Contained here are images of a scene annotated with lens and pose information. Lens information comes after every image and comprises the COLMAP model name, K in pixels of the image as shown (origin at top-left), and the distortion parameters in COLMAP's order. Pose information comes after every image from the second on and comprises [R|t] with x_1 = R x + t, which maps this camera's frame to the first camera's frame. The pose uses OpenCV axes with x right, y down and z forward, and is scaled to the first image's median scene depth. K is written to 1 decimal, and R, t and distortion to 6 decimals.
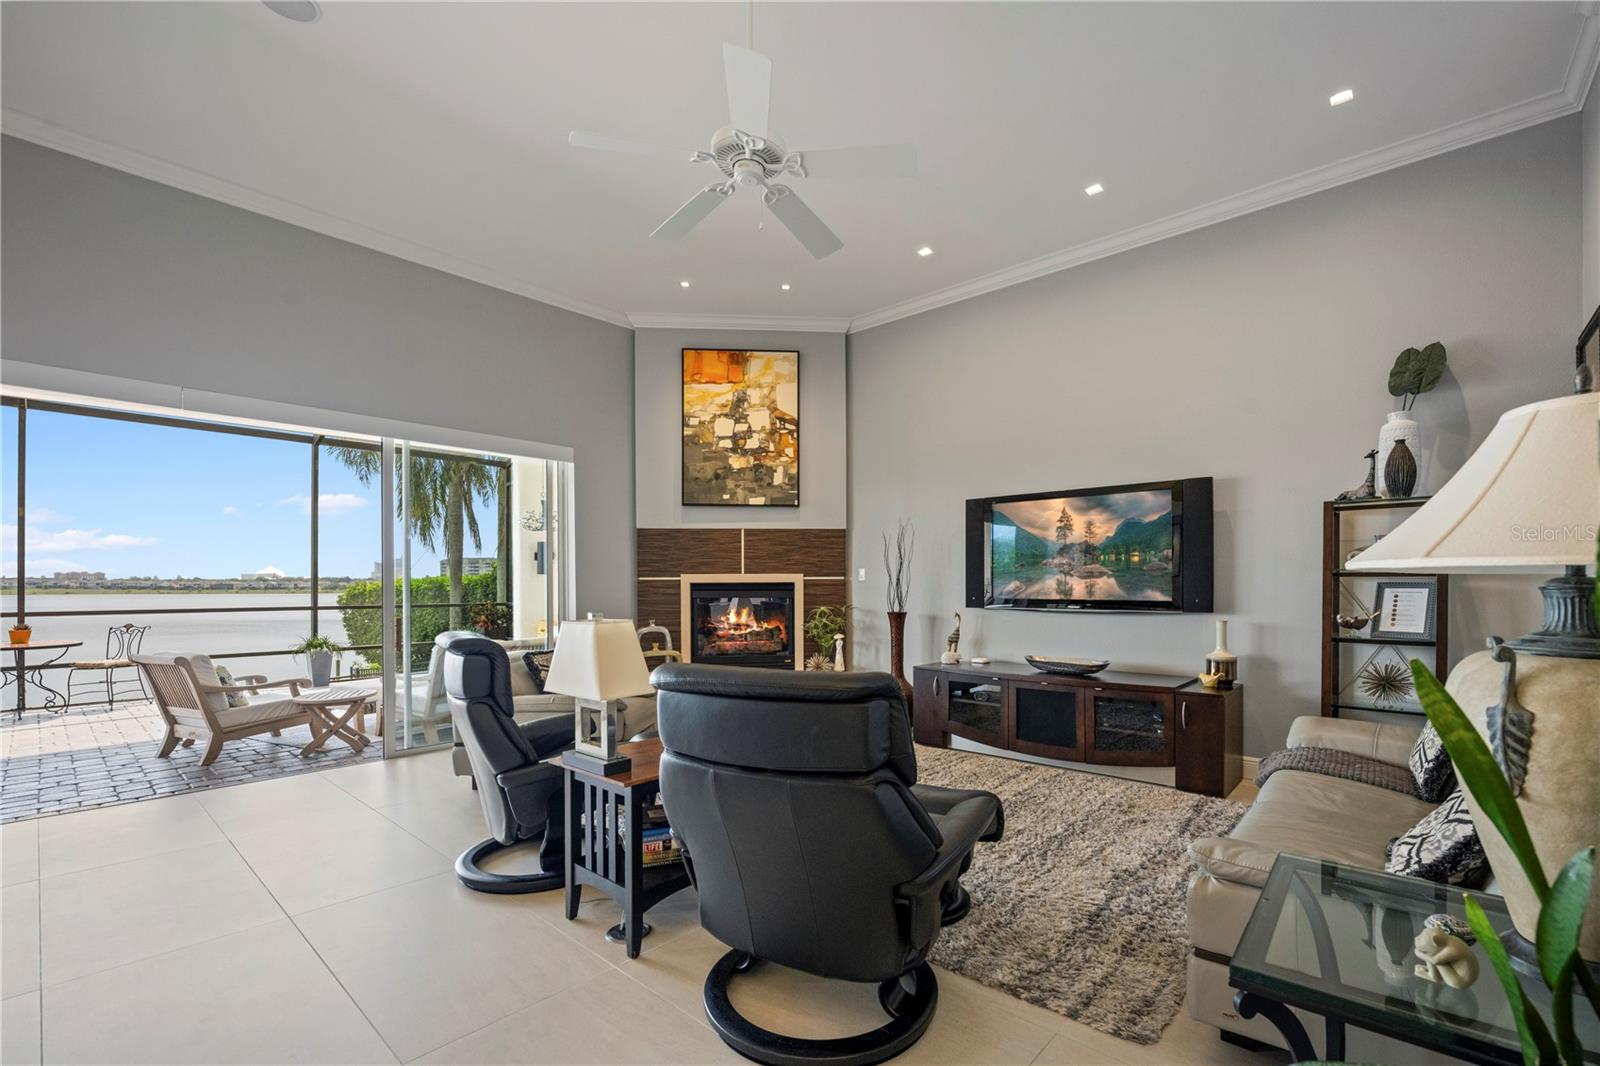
lens RADIAL K [[689.1, 0, 854.4], [0, 689.1, 592.6], [0, 0, 1]] dist [-0.000738, -0.000021]
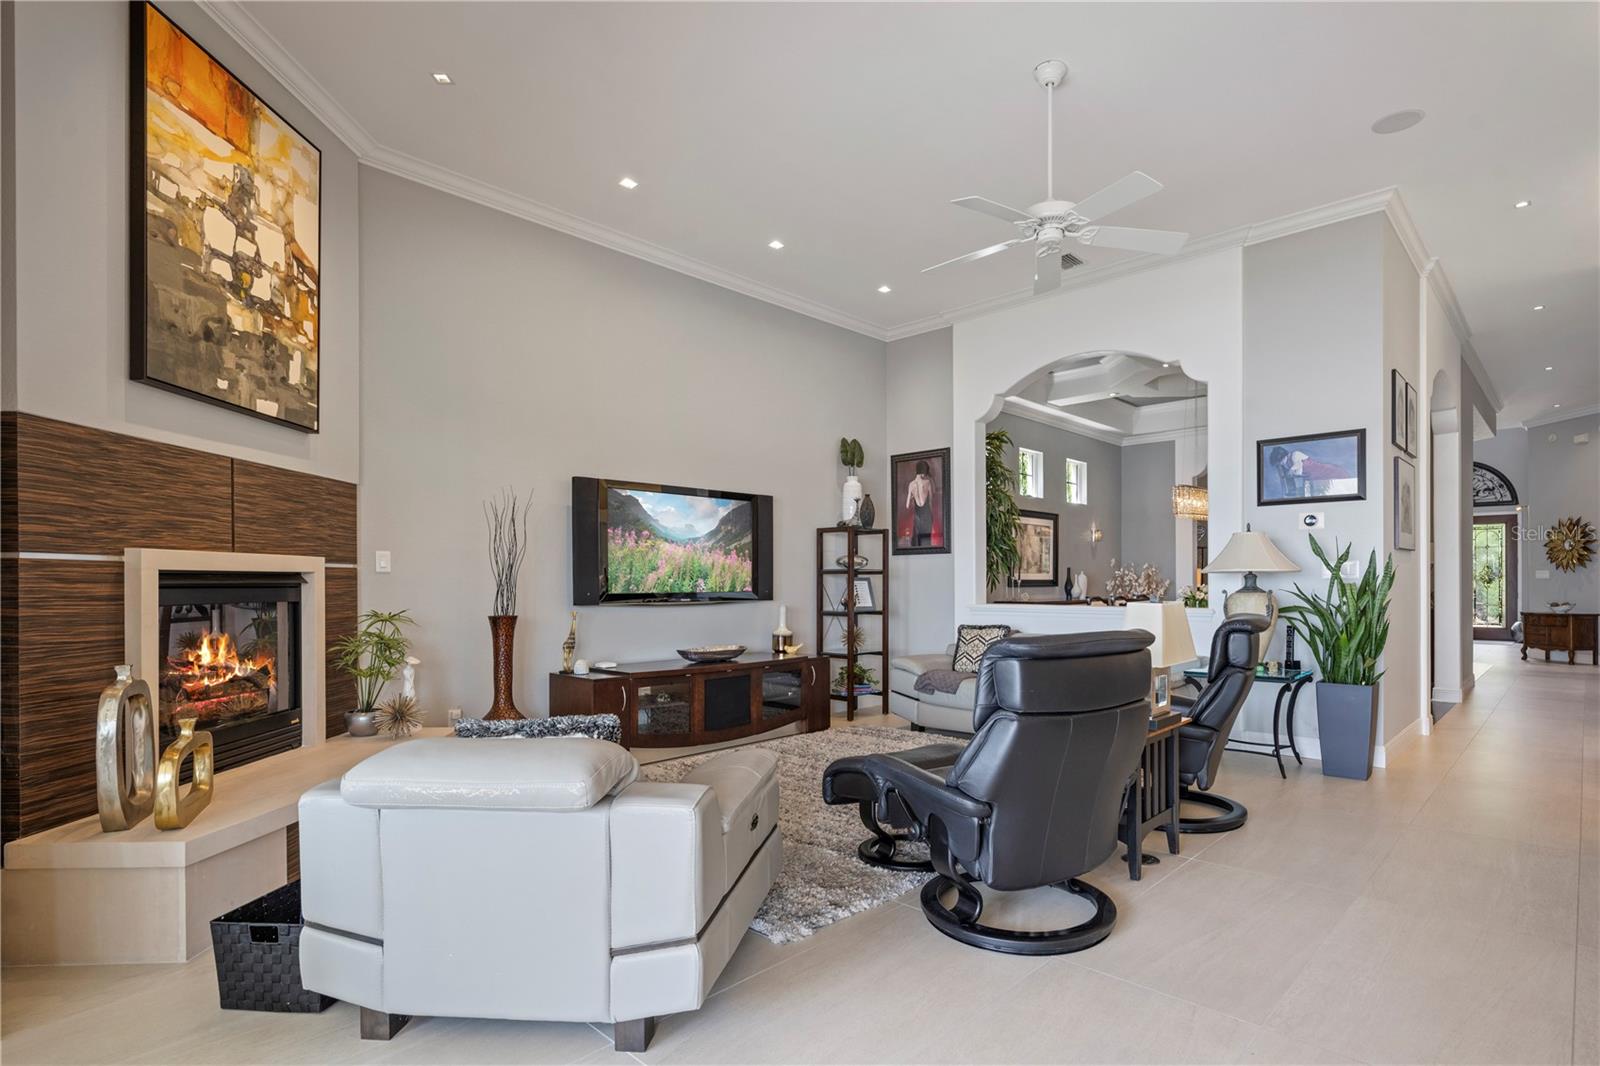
lens RADIAL K [[795.6, 0, 821.2], [0, 795.6, 580.1], [0, 0, 1]] dist [0.000435, 0.000826]
pose [[0.068487, 0.004019, 0.997644, -0.686118], [0.013504, 0.999897, -0.004955, -0.000293], [-0.997561, 0.013812, 0.068426, 0.564639]]
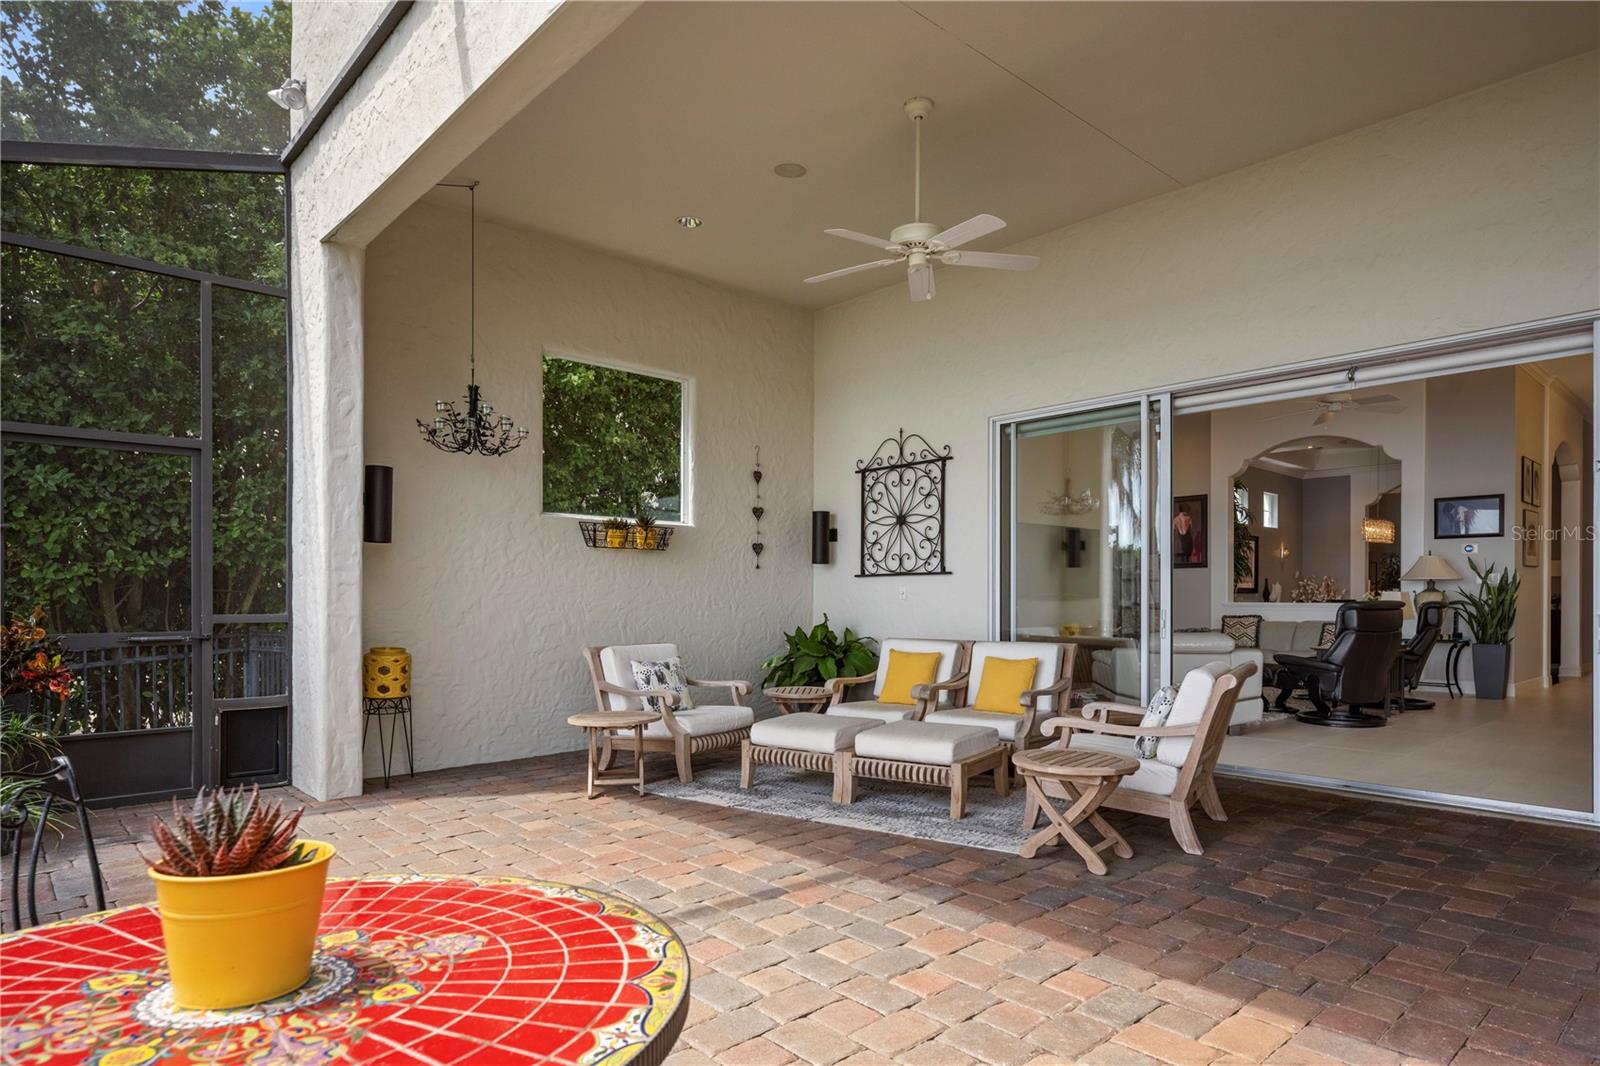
lens RADIAL K [[917.5, 0, 814.1], [0, 917.5, 596.9], [0, 0, 1]] dist [0.003595, -0.000121]
pose [[0.126888, 0.003194, 0.991912, -1.551896], [0.007666, 0.999962, -0.004200, 0.021766], [-0.991887, 0.008137, 0.126859, 1.038862]]
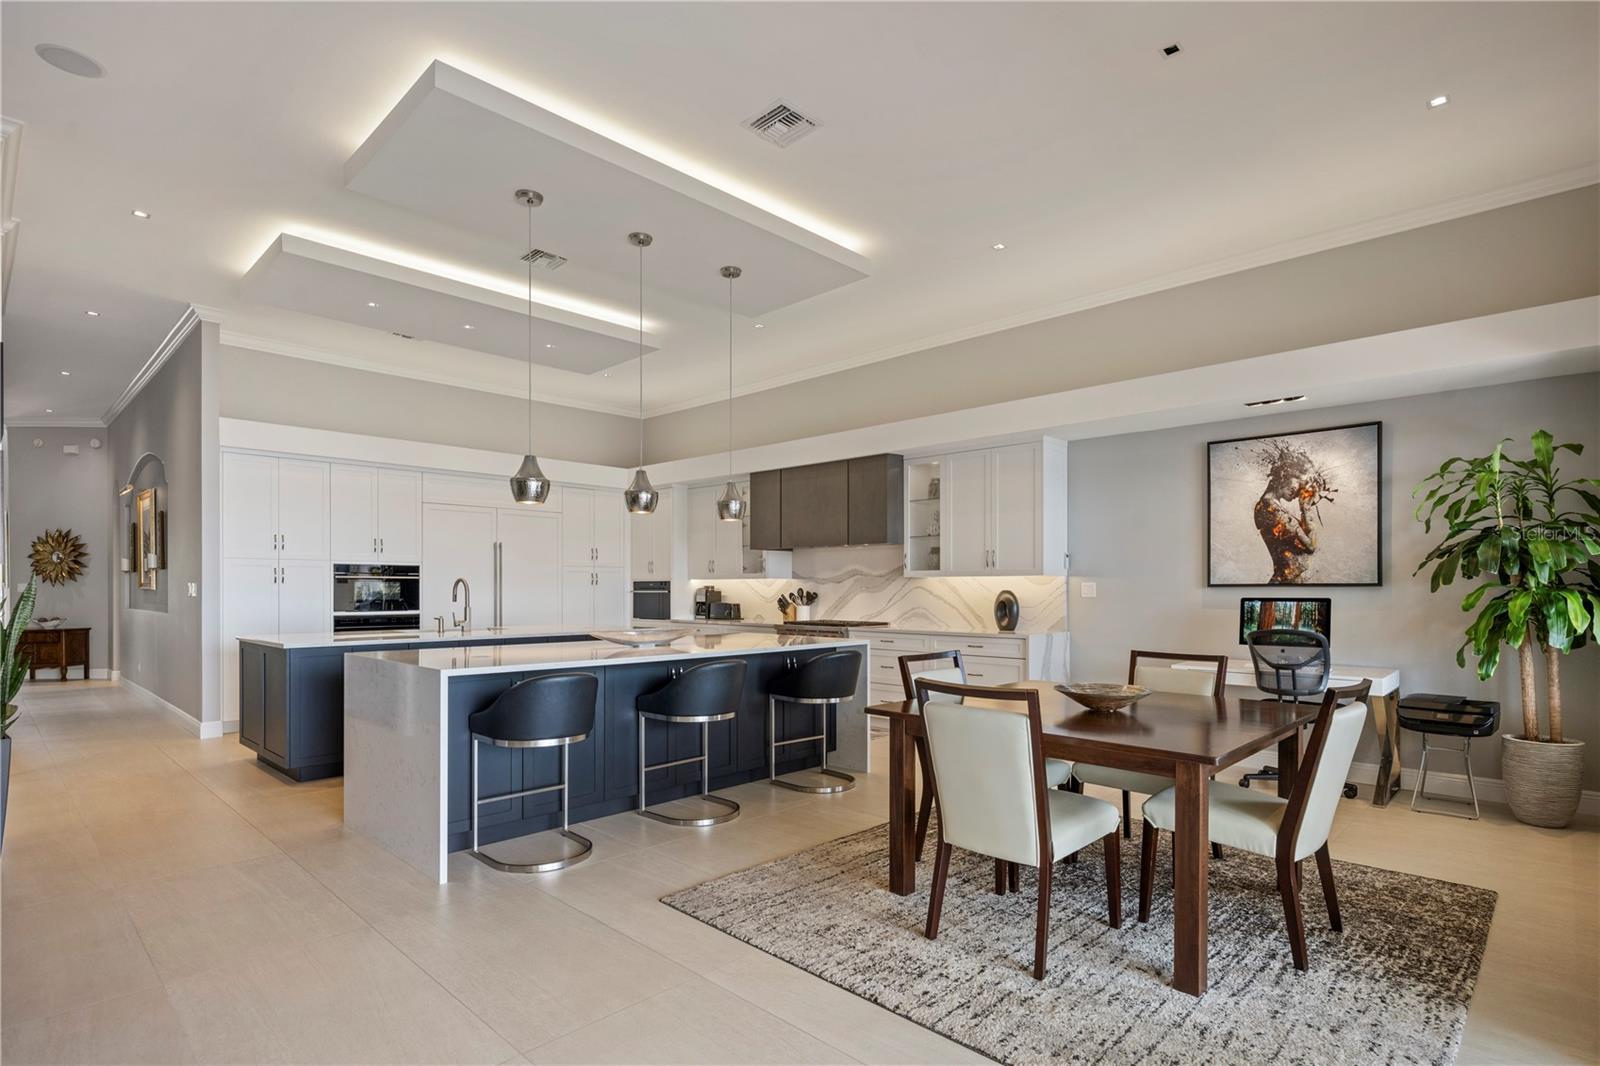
lens RADIAL K [[795.6, 0, 842.8], [0, 795.6, 590.4], [0, 0, 1]] dist [0.000435, 0.000826]
pose [[-0.999157, 0.001669, 0.041017, -0.550659], [0.002271, 0.999890, 0.014636, -0.016088], [-0.040988, 0.014717, -0.999051, 0.664775]]
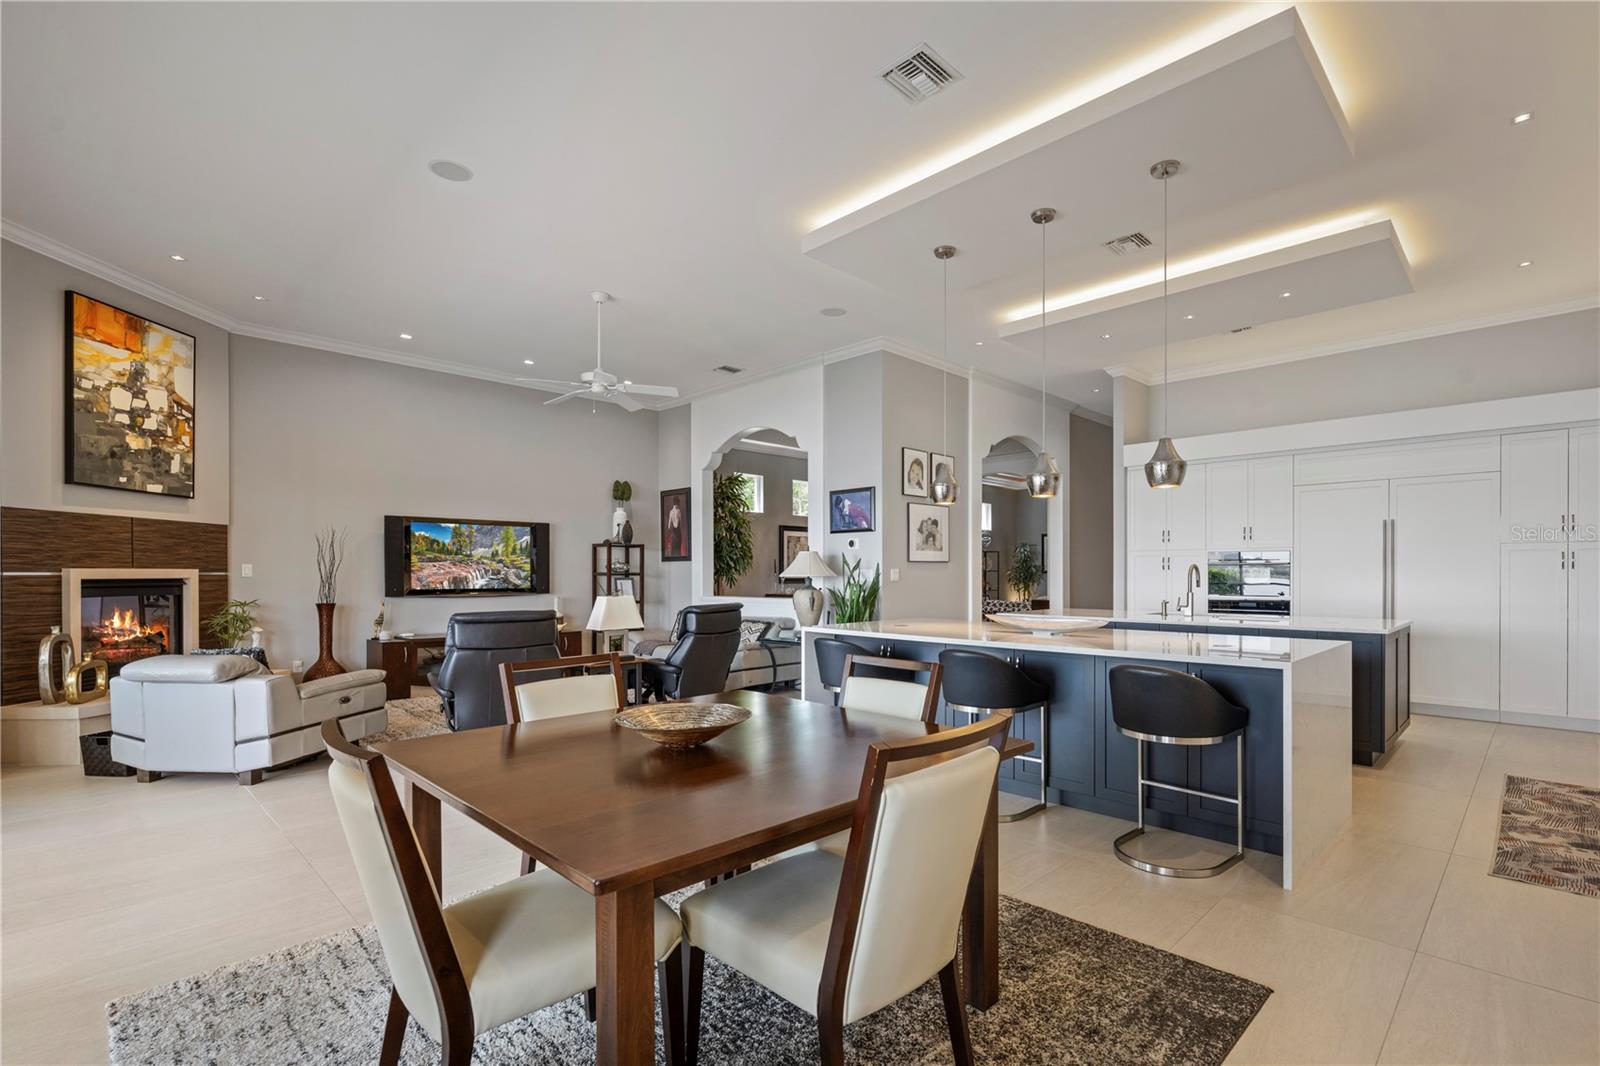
lens RADIAL K [[733.0, 0, 819.7], [0, 733.0, 574.5], [0, 0, 1]] dist [0.000912, 0.000846]
pose [[0.082028, 0.000929, 0.996630, -1.029808], [0.011511, 0.999932, -0.001879, -0.008141], [-0.996564, 0.011626, 0.082011, 0.053250]]
